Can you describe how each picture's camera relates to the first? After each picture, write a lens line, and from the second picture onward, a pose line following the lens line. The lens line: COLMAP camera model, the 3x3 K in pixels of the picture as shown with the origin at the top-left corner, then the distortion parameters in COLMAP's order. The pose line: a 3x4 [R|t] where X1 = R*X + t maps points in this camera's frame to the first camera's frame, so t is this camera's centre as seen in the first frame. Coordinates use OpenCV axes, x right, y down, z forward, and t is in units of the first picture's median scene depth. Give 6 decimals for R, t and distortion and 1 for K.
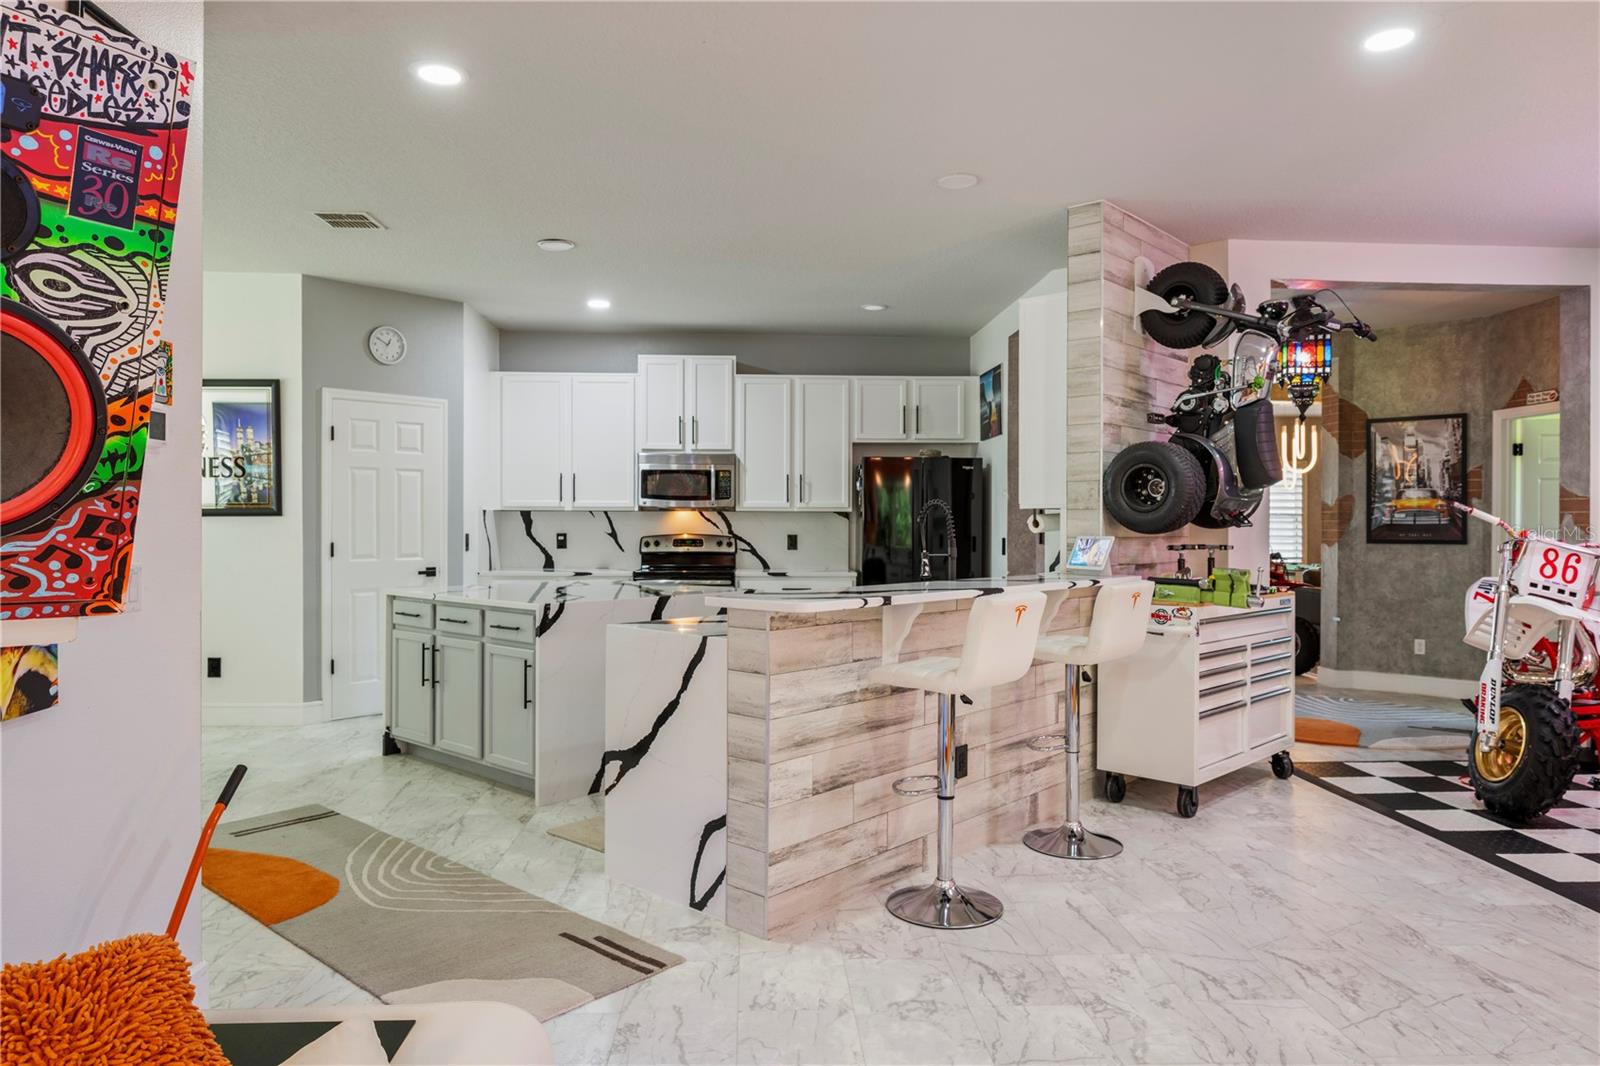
lens RADIAL K [[1020.7, 0, 803.5], [0, 1020.7, 526.6], [0, 0, 1]] dist [-0.001823, 0.003138]
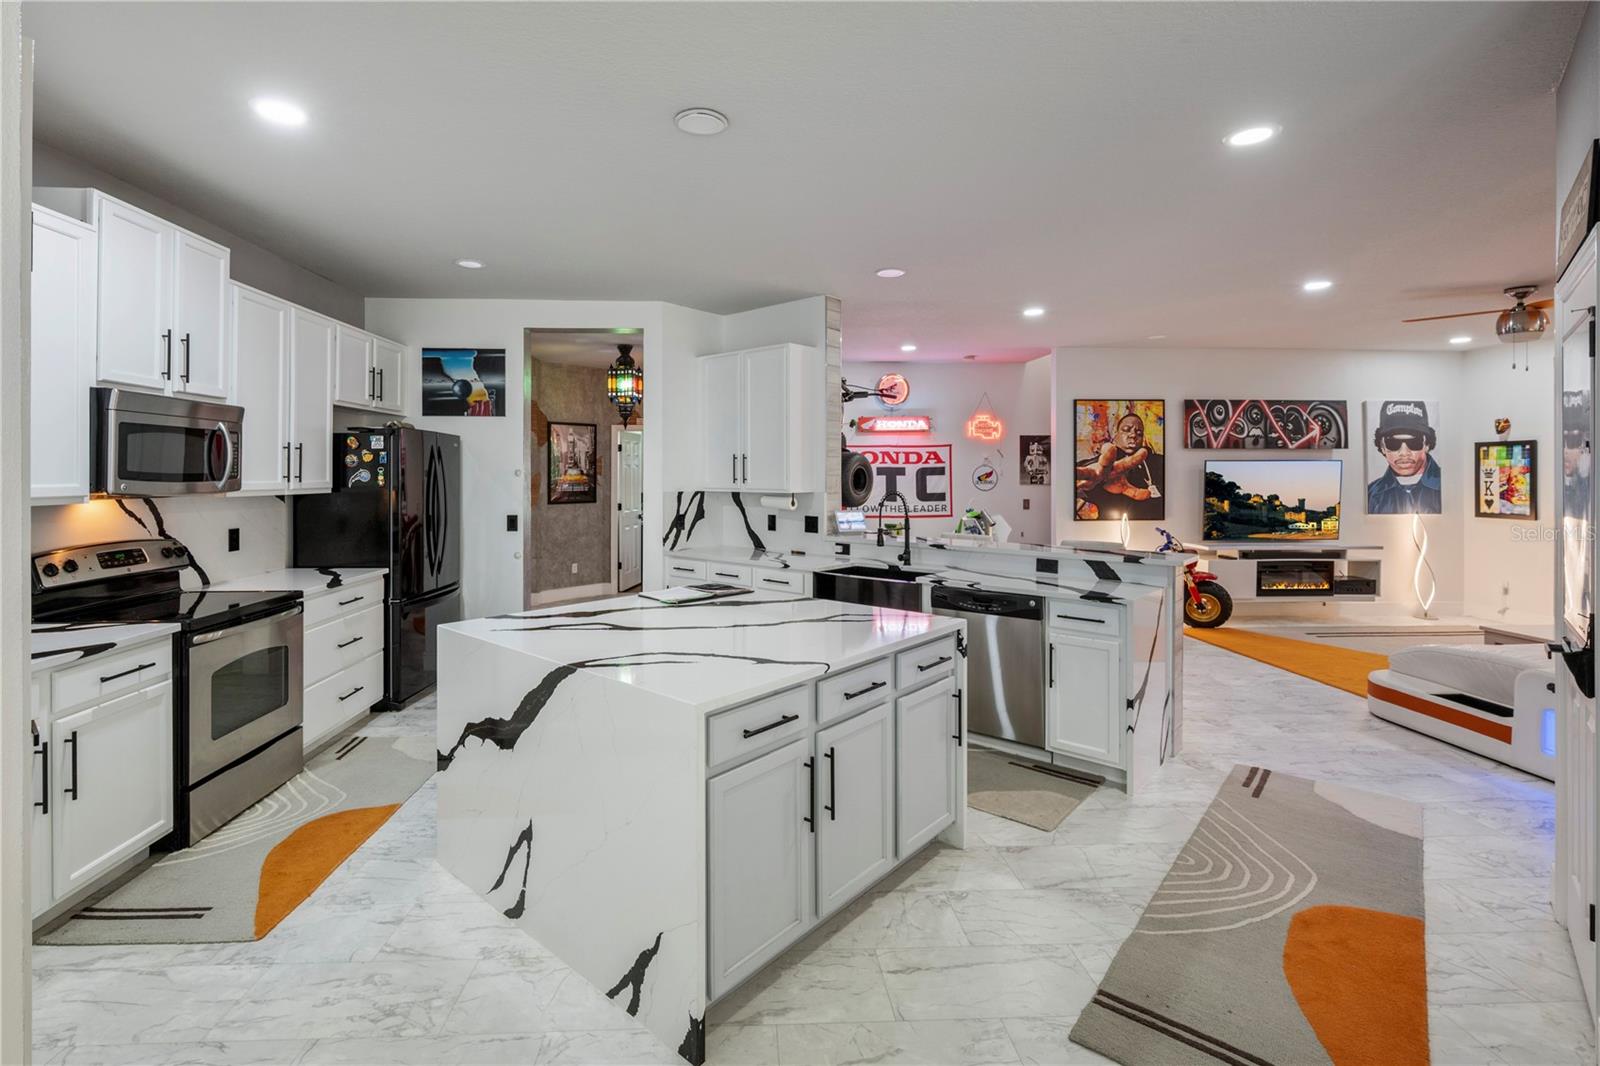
lens RADIAL K [[729.8, 0, 764.4], [0, 729.8, 475.1], [0, 0, 1]] dist [0.000540, -0.000782]
pose [[0.007064, -0.003820, 0.999968, -0.612445], [0.001723, 0.999991, 0.003808, -0.035860], [-0.999974, 0.001697, 0.007071, 0.801354]]
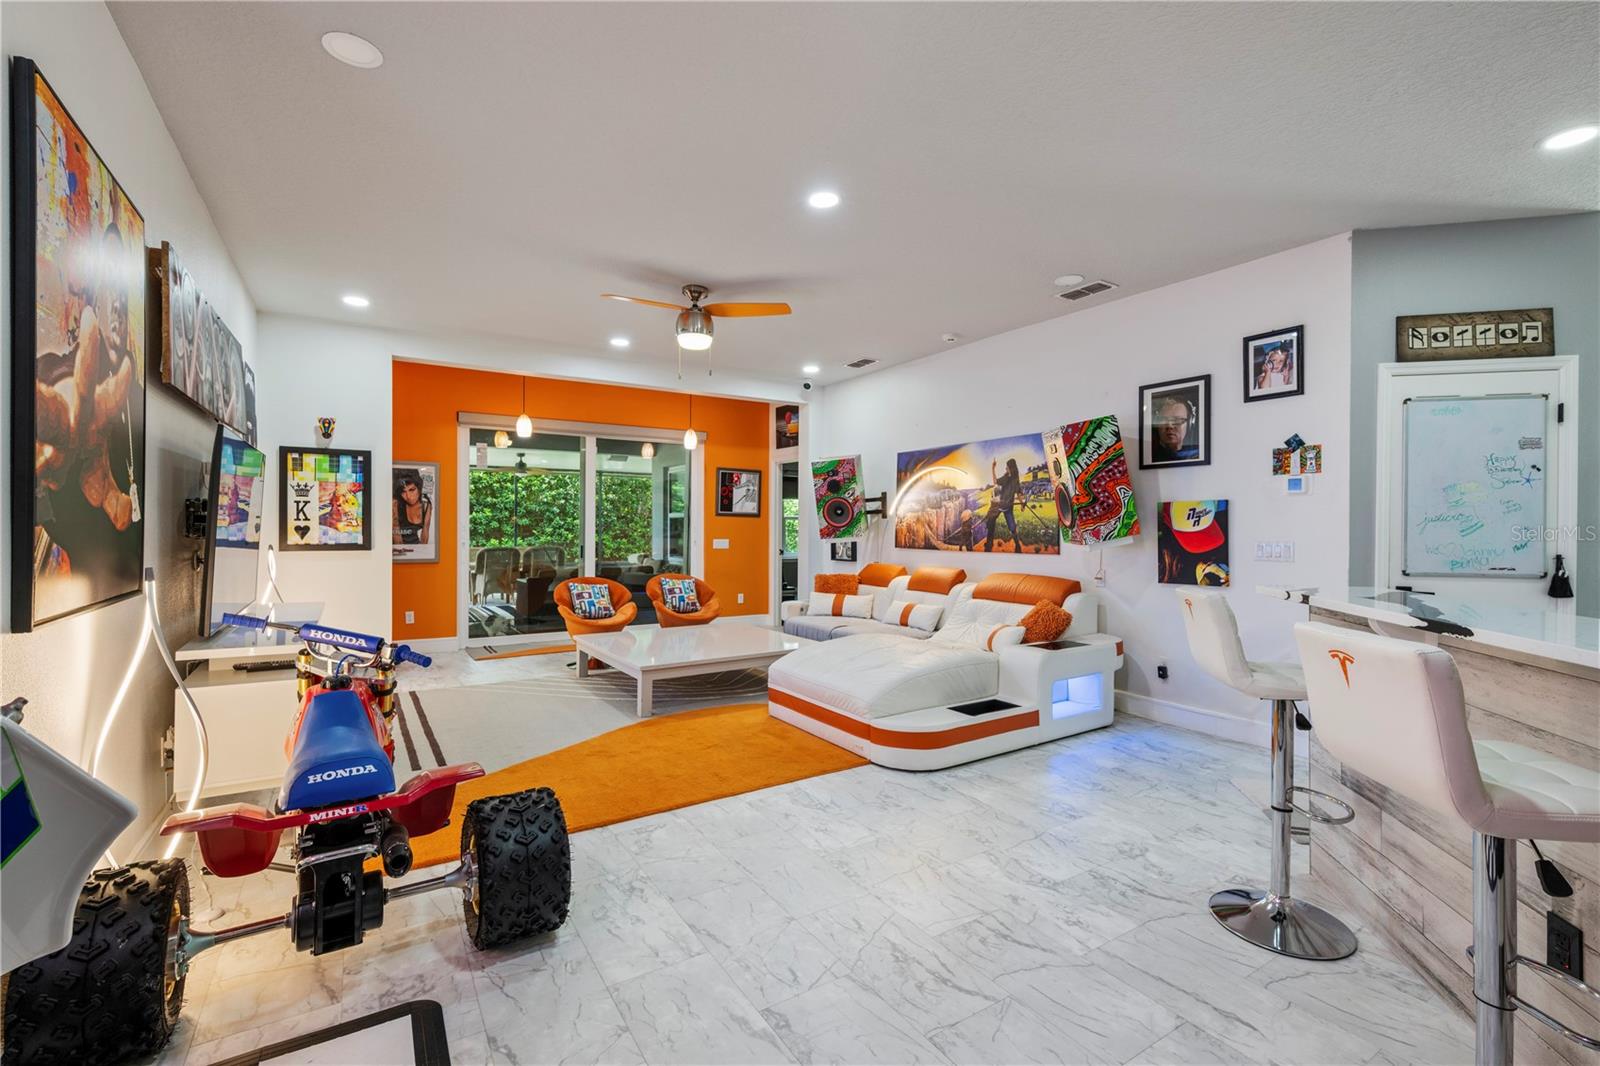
lens RADIAL K [[712.7, 0, 805.2], [0, 712.7, 527.9], [0, 0, 1]] dist [-0.004342, -0.000081]
pose [[-0.869682, -0.007071, -0.493563, 0.415941], [-0.009059, 0.999958, 0.001638, 0.003384], [0.493530, 0.005896, -0.869709, 0.668981]]
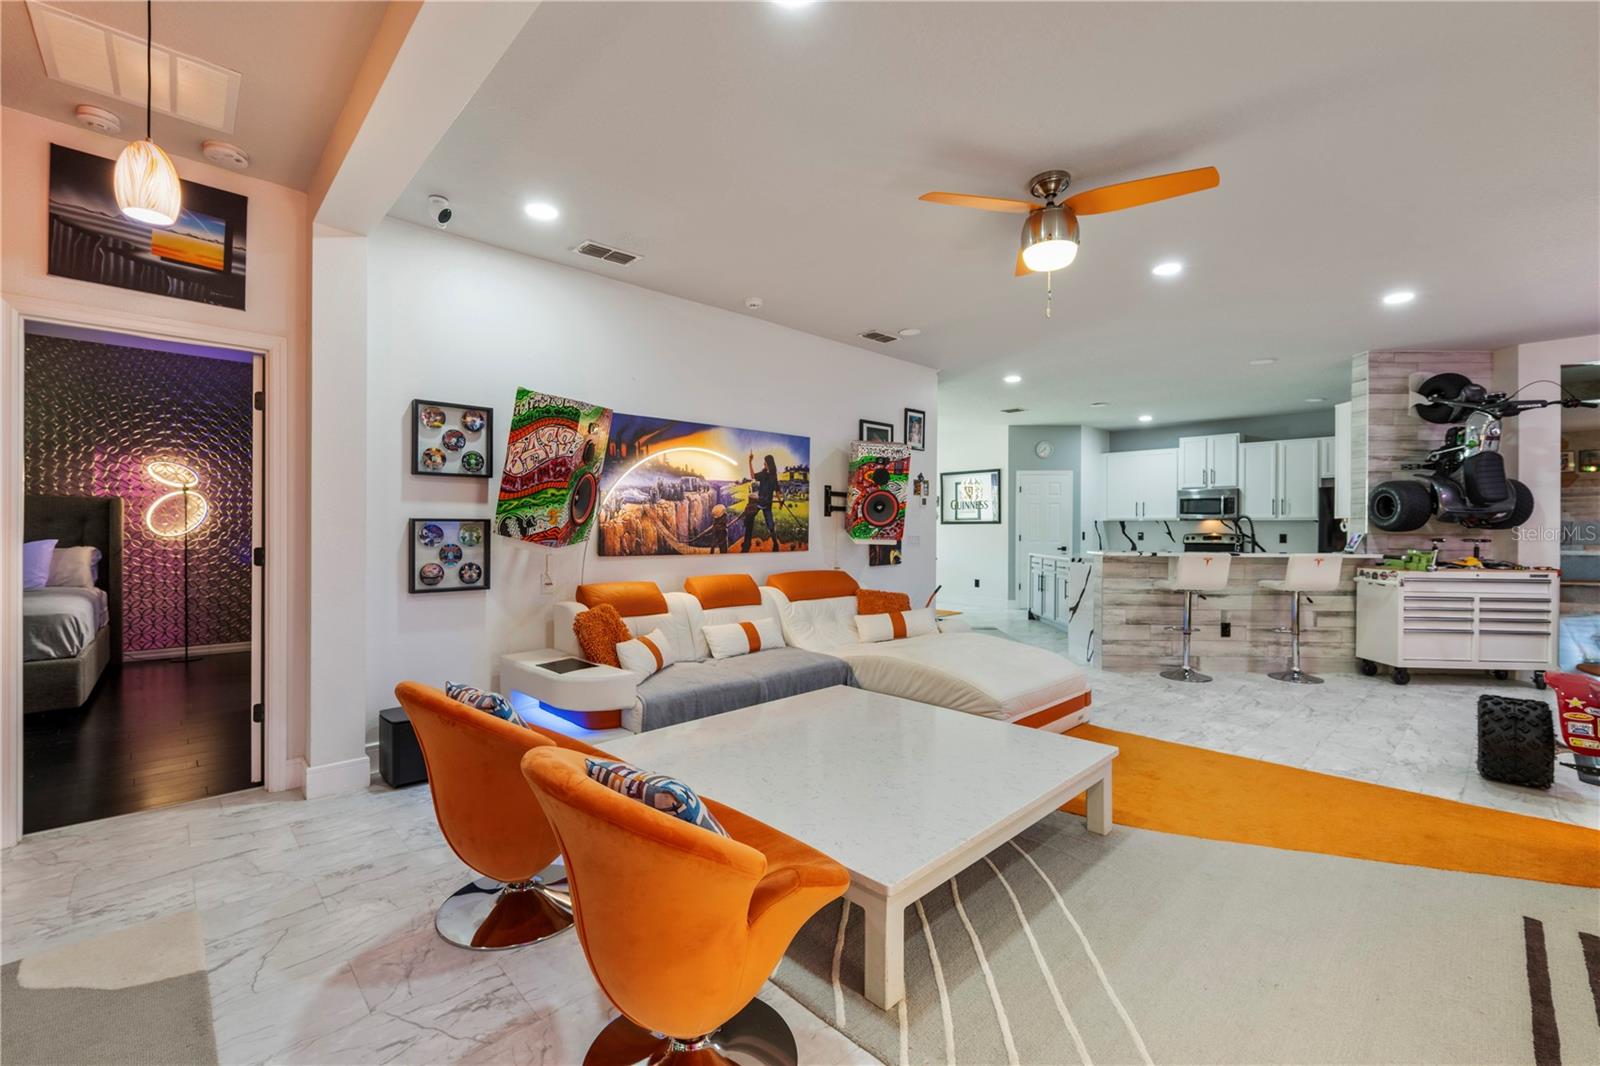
lens RADIAL K [[684.3, 0, 800.7], [0, 684.3, 531.9], [0, 0, 1]] dist [-0.002673, -0.000857]
pose [[0.650477, 0.005191, -0.759508, 0.407979], [-0.005306, 0.999983, 0.002291, 0.007195], [0.759507, 0.002540, 0.650494, -0.420250]]
